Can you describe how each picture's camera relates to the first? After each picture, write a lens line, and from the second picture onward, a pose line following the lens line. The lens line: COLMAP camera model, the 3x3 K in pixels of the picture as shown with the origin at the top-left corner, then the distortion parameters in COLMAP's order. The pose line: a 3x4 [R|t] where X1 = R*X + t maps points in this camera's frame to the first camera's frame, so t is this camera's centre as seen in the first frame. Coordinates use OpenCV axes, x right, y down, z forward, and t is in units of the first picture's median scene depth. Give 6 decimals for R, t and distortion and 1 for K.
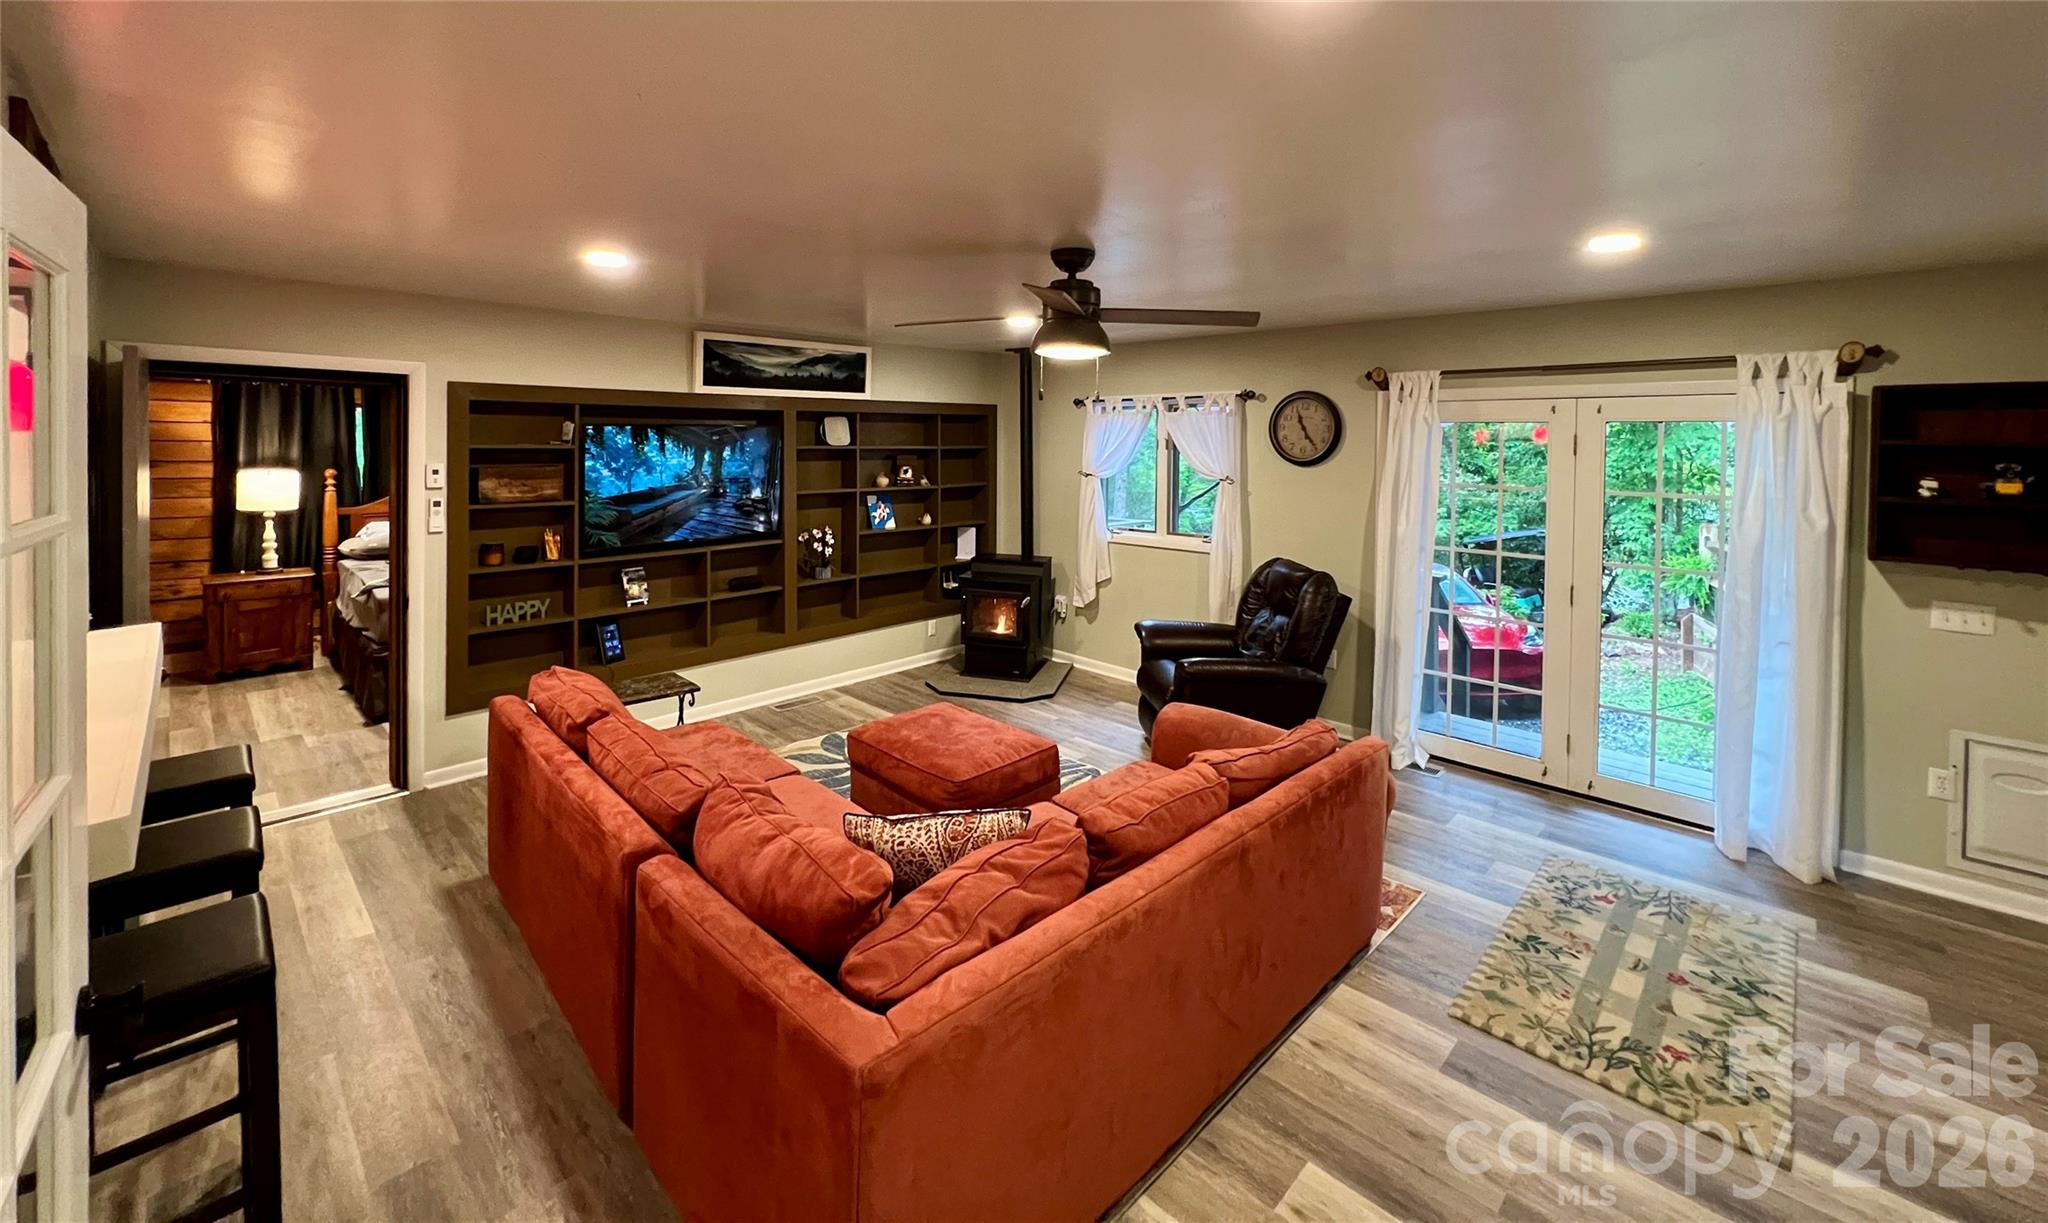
lens RADIAL K [[825.0, 0, 1020.0], [0, 825.0, 451.6], [0, 0, 1]] dist [-0.000714, 0.000599]
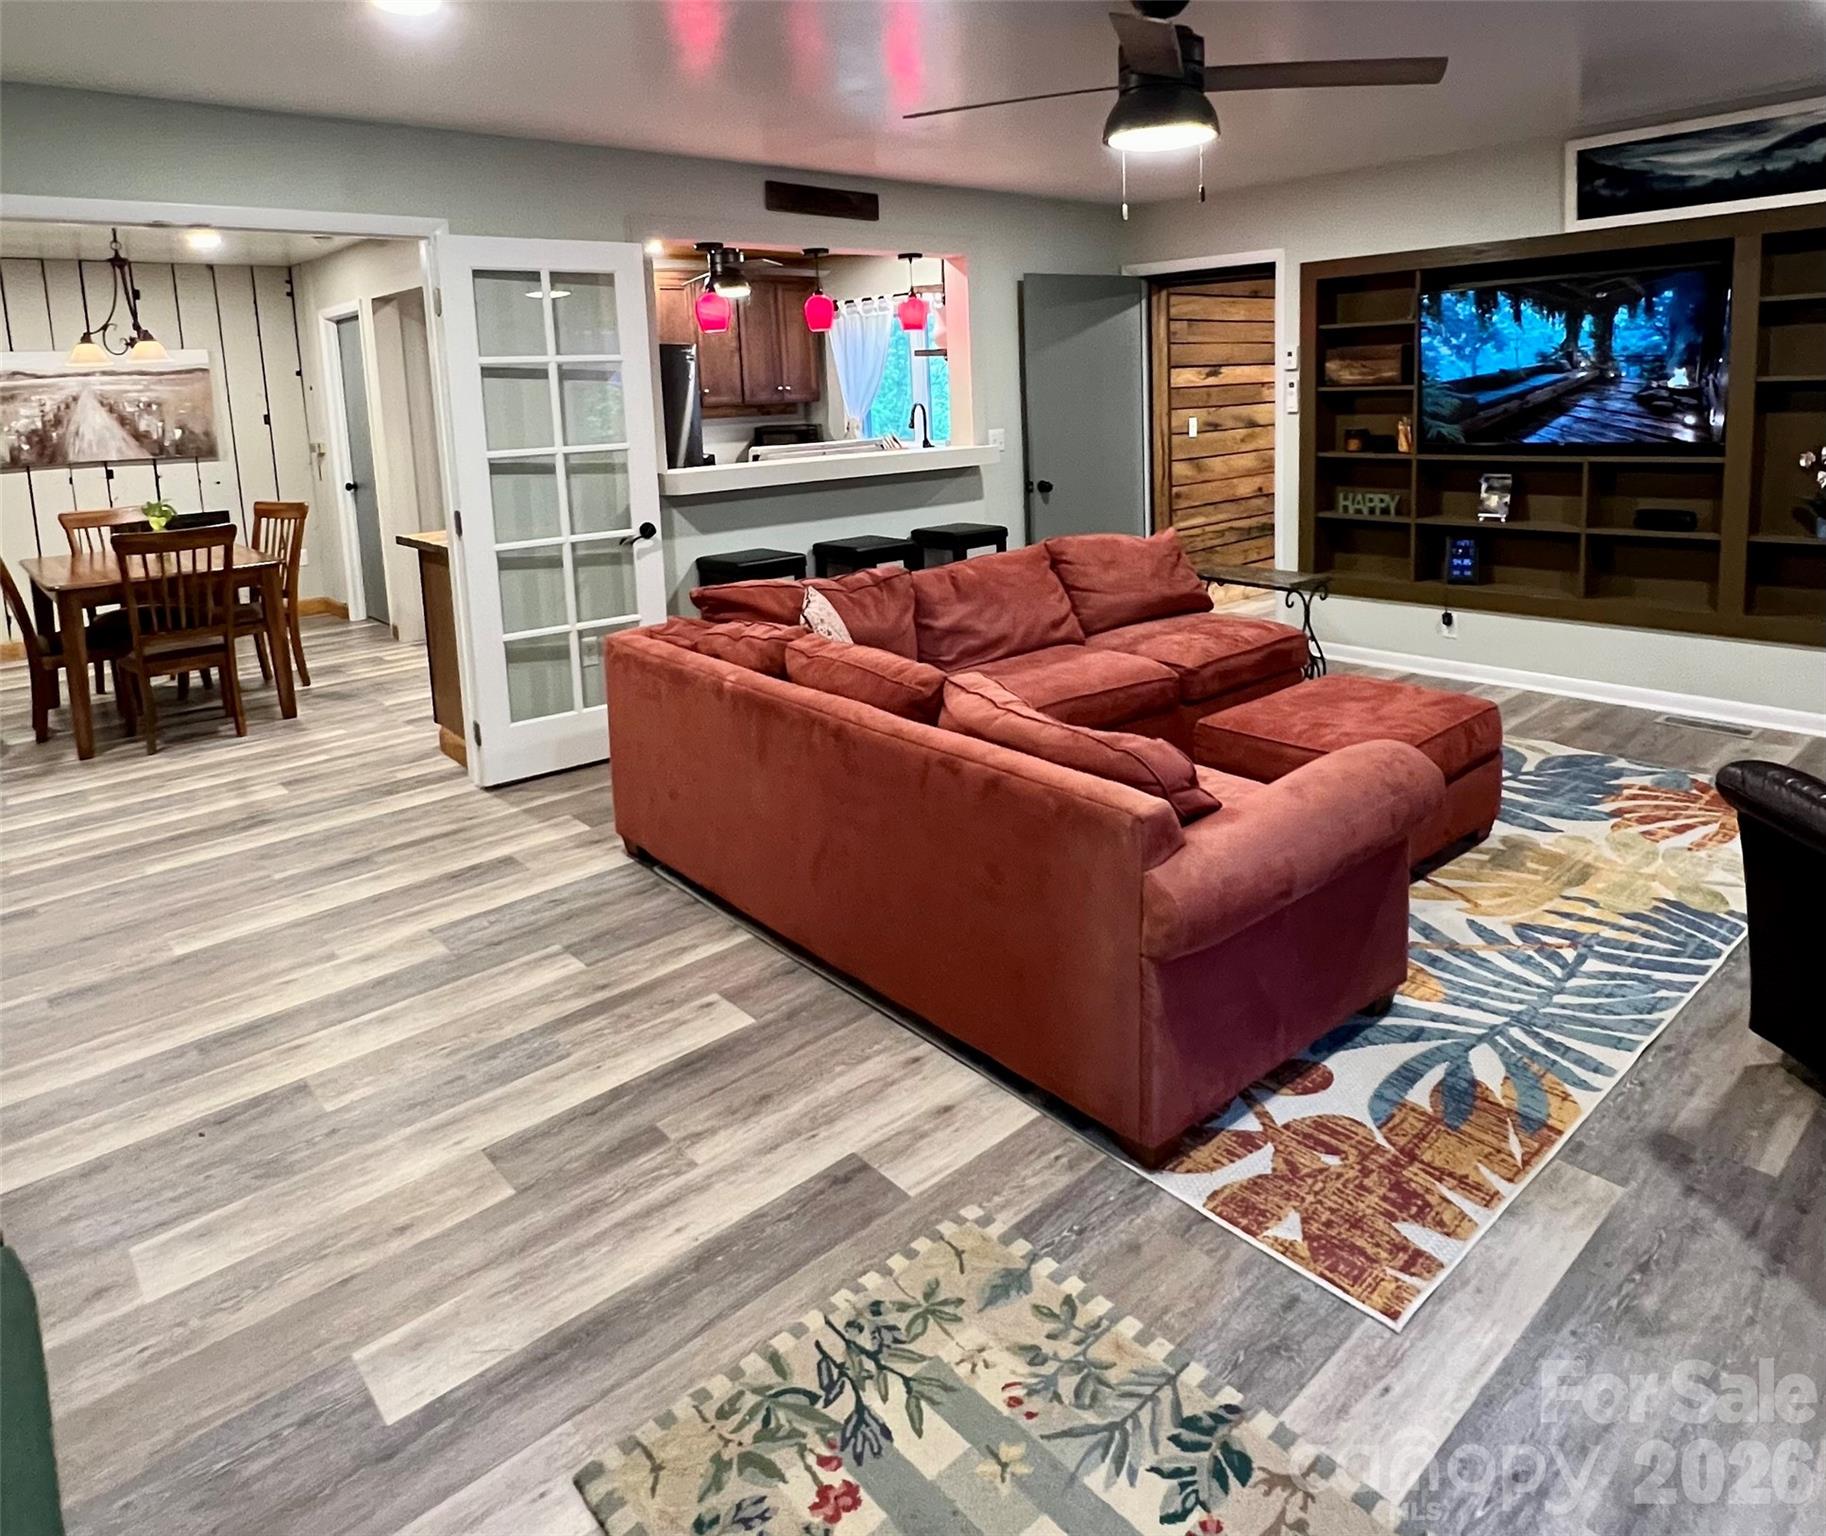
lens RADIAL K [[1181.6, 0, 928.1], [0, 1181.6, 528.2], [0, 0, 1]] dist [0.006384, -0.005202]
pose [[-0.075510, 0.114200, -0.990584, 0.662173], [0.021278, 0.993378, 0.112900, 0.052247], [0.996918, -0.012553, -0.077440, 0.528373]]
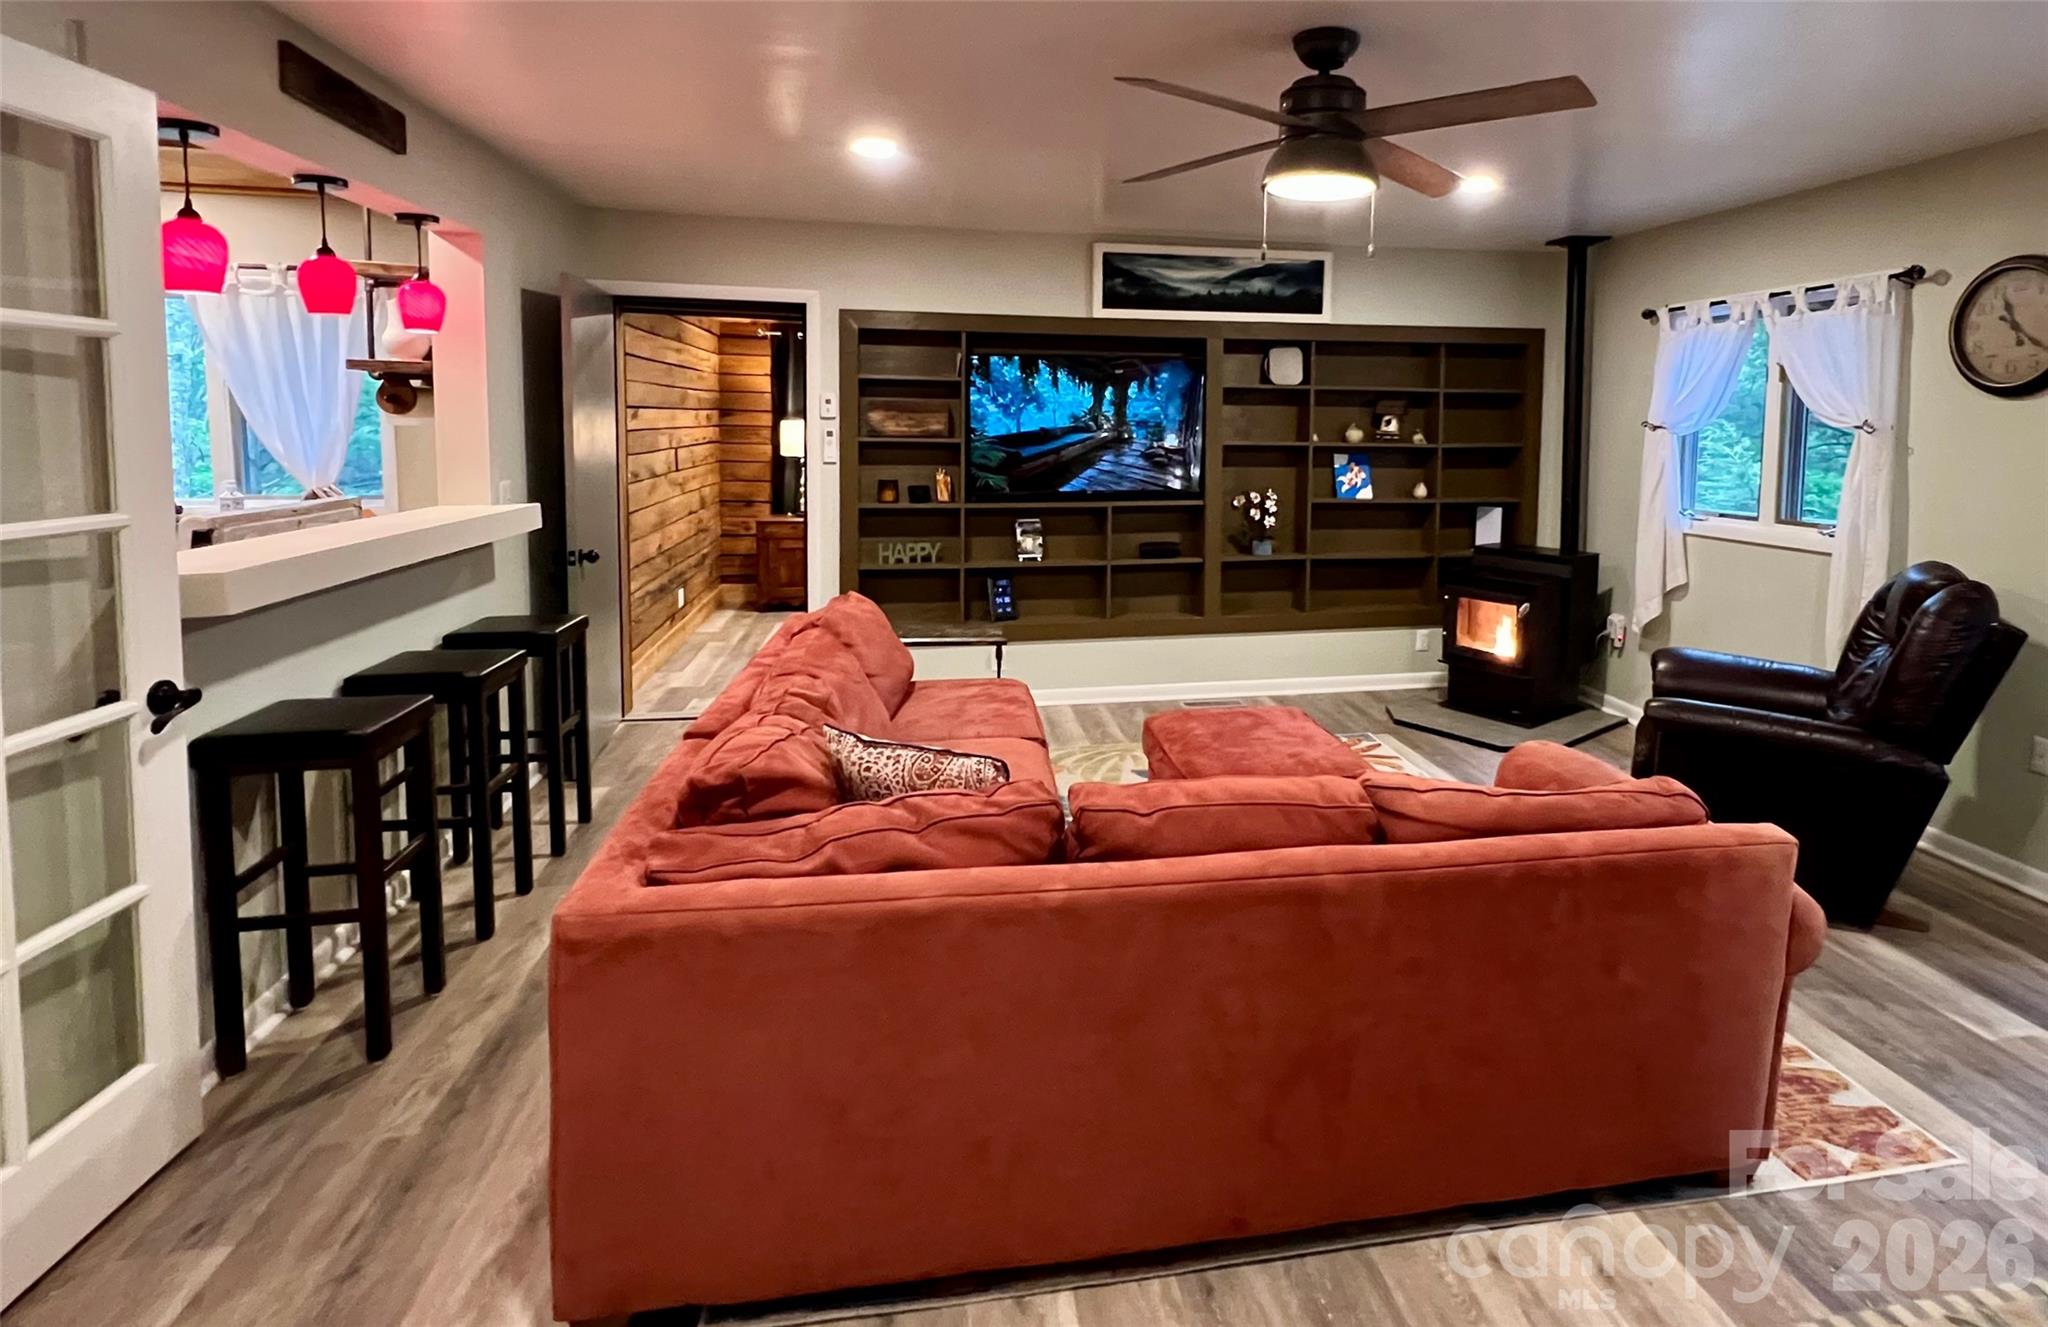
lens RADIAL K [[1087.3, 0, 1149.0], [0, 1087.3, 498.7], [0, 0, 1]] dist [-0.002692, 0.001348]
pose [[0.832092, 0.039955, -0.553196, 0.273176], [-0.013527, 0.998567, 0.051776, 0.055155], [0.554472, -0.035599, 0.831440, 0.098517]]
